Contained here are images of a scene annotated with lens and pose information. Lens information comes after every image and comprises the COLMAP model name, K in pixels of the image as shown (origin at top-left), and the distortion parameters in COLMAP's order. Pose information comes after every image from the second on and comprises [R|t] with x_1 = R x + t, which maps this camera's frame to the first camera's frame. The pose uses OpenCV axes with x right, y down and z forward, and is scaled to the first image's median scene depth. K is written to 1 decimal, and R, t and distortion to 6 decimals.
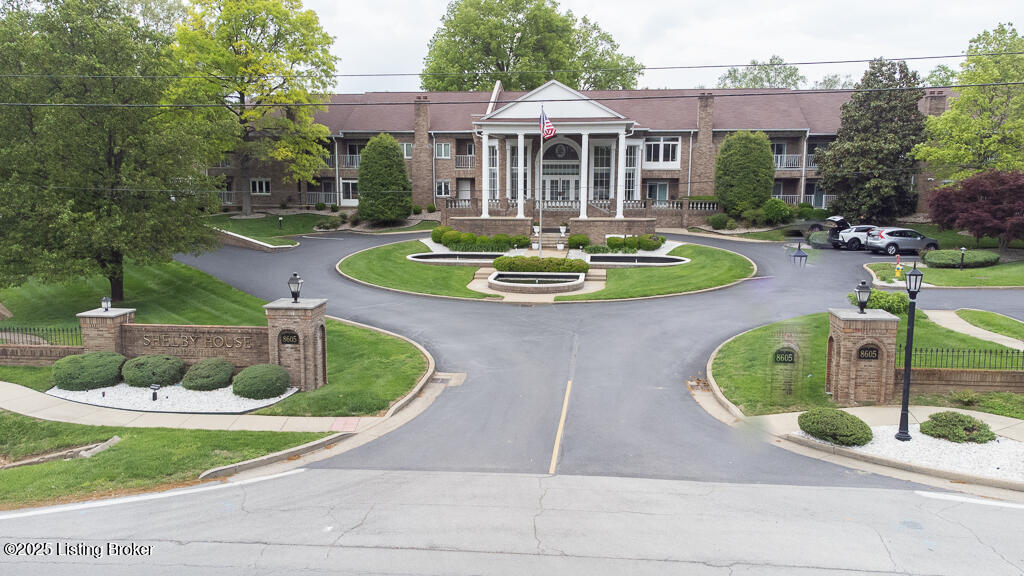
lens RADIAL K [[808.7, 0, 507.7], [0, 808.7, 289.0], [0, 0, 1]] dist [0.046996, 0.000849]
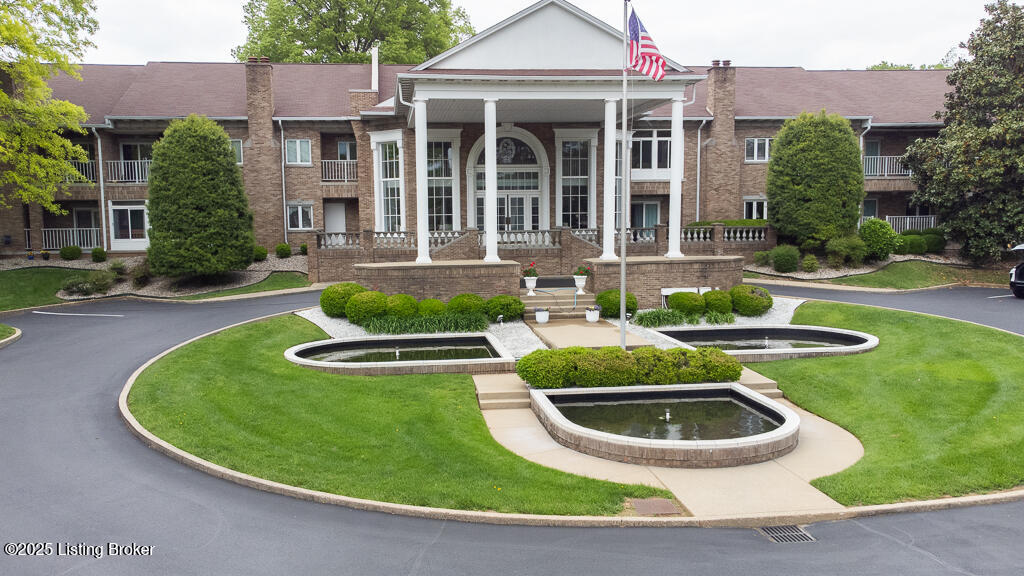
lens RADIAL K [[829.0, 0, 487.7], [0, 829.0, 290.7], [0, 0, 1]] dist [0.040927, 0.005727]
pose [[0.972240, -0.036826, 0.231069, -0.095488], [0.049188, 0.997637, -0.047969, -0.037771], [-0.228757, 0.058003, 0.971754, 0.416048]]
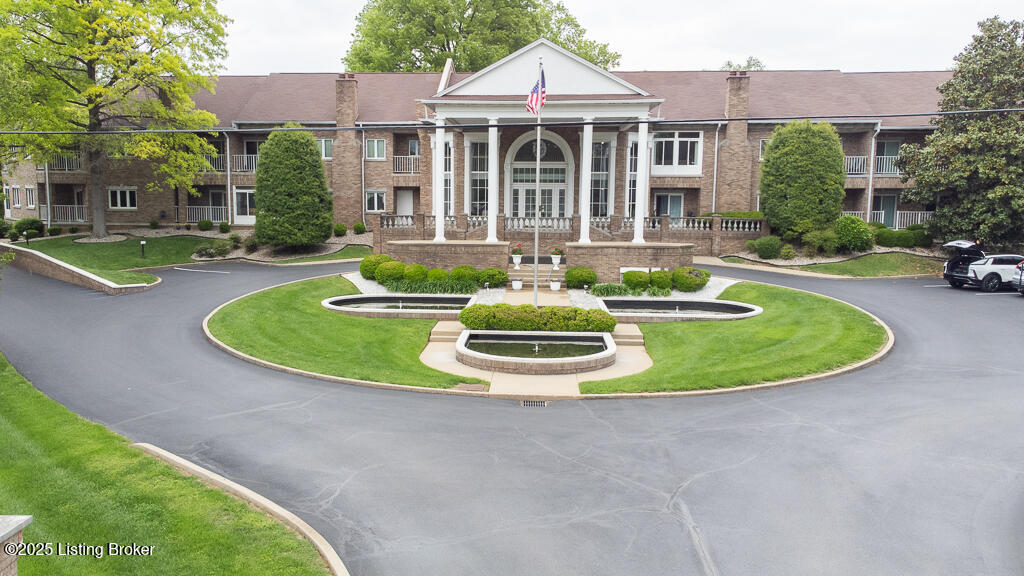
lens RADIAL K [[856.4, 0, 470.5], [0, 856.4, 288.0], [0, 0, 1]] dist [0.044173, -0.004146]
pose [[0.999330, -0.000411, 0.036593, -0.024455], [0.001534, 0.999529, -0.030658, -0.023759], [-0.036563, 0.030694, 0.998860, 0.244936]]
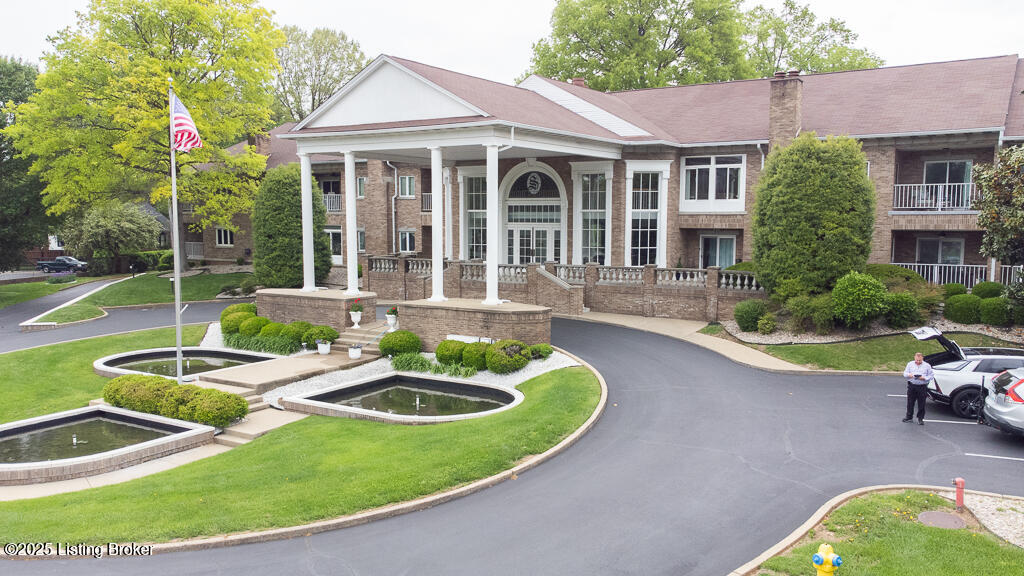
lens RADIAL K [[818.3, 0, 508.6], [0, 818.3, 288.1], [0, 0, 1]] dist [0.026386, 0.050289]
pose [[0.900973, 0.037403, -0.432259, 0.321881], [-0.062267, 0.997111, -0.043505, -0.063895], [0.429383, 0.066113, 0.900699, 0.443100]]
